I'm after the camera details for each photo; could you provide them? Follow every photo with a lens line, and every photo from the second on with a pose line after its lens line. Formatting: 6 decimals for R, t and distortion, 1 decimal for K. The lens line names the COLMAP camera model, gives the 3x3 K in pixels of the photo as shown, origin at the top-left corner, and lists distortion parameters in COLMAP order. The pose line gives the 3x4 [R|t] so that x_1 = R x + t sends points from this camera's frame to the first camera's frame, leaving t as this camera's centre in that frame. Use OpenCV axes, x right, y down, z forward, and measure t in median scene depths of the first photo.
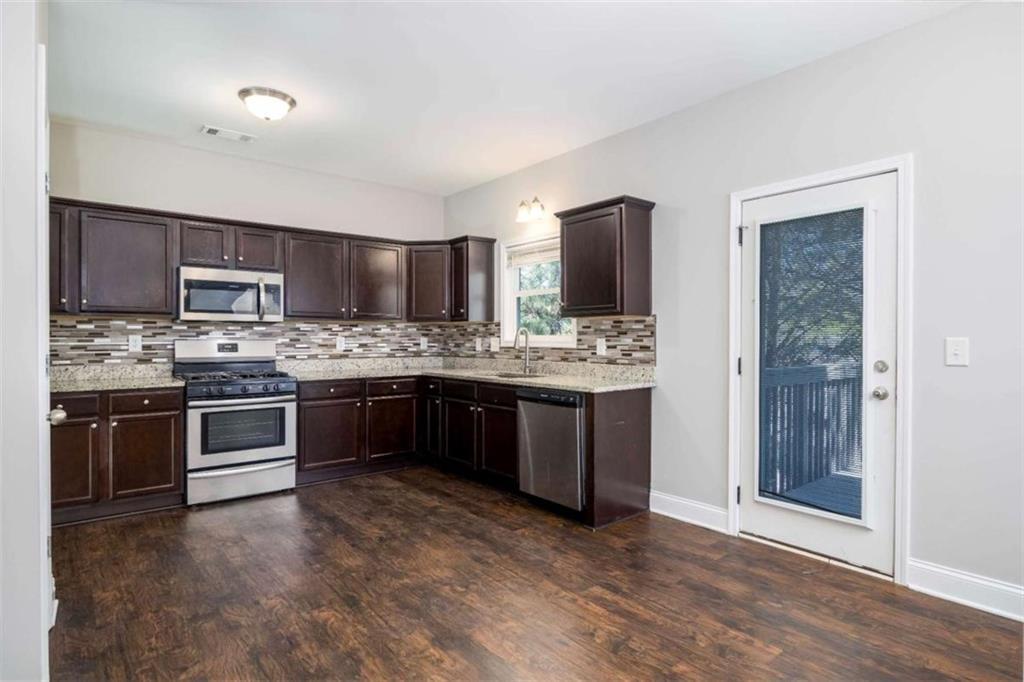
lens RADIAL K [[547.7, 0, 515.8], [0, 547.7, 342.5], [0, 0, 1]] dist [0.001522, -0.002307]
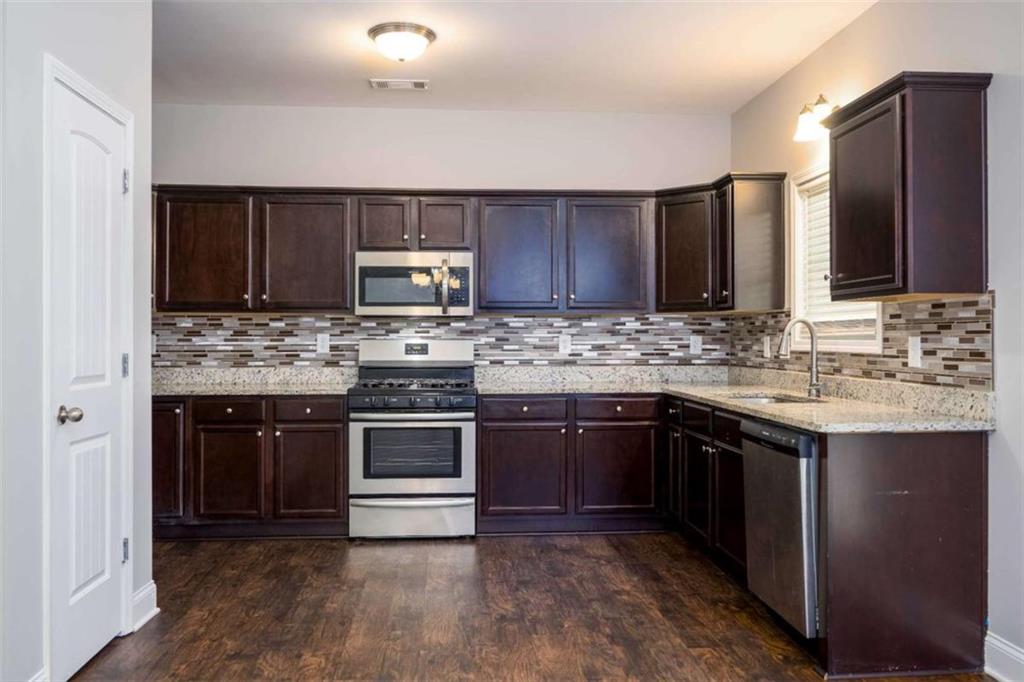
lens RADIAL K [[840.5, 0, 509.1], [0, 840.5, 334.7], [0, 0, 1]] dist [-0.001201, 0.008435]
pose [[0.815592, -0.002952, -0.578620, 0.322019], [-0.003313, 0.999947, -0.009771, 0.000136], [0.578618, 0.009886, 0.815539, 0.087745]]
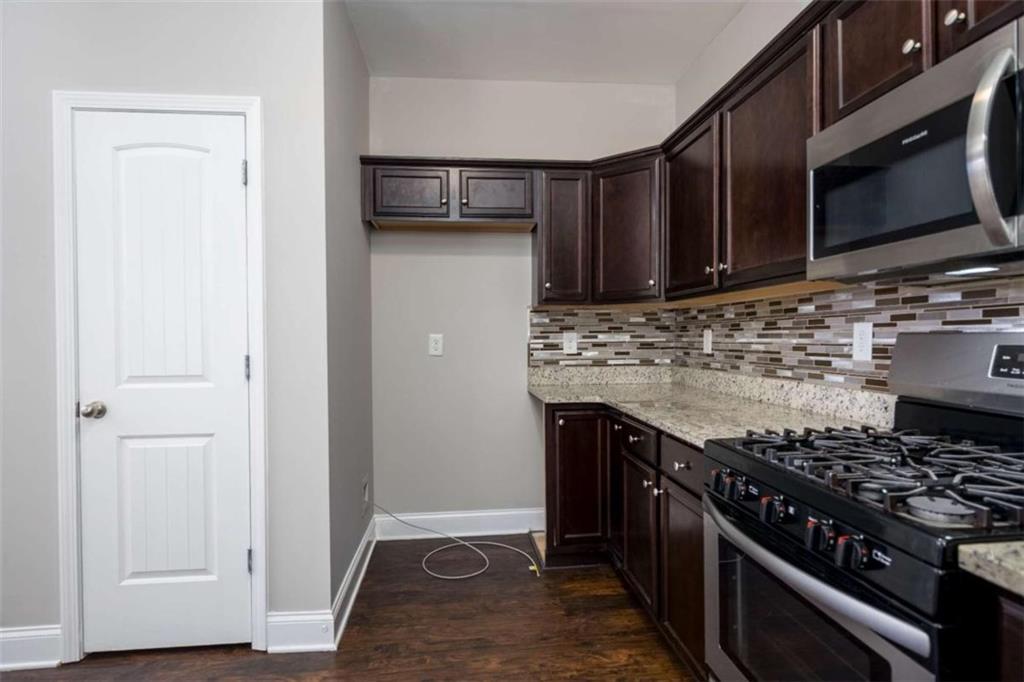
lens RADIAL K [[547.7, 0, 503.4], [0, 547.7, 339.8], [0, 0, 1]] dist [0.001522, -0.002307]
pose [[-0.567806, 0.010511, -0.823096, -0.178846], [0.005315, 0.999944, 0.009102, -0.005436], [0.823146, 0.000793, -0.567830, 1.035357]]
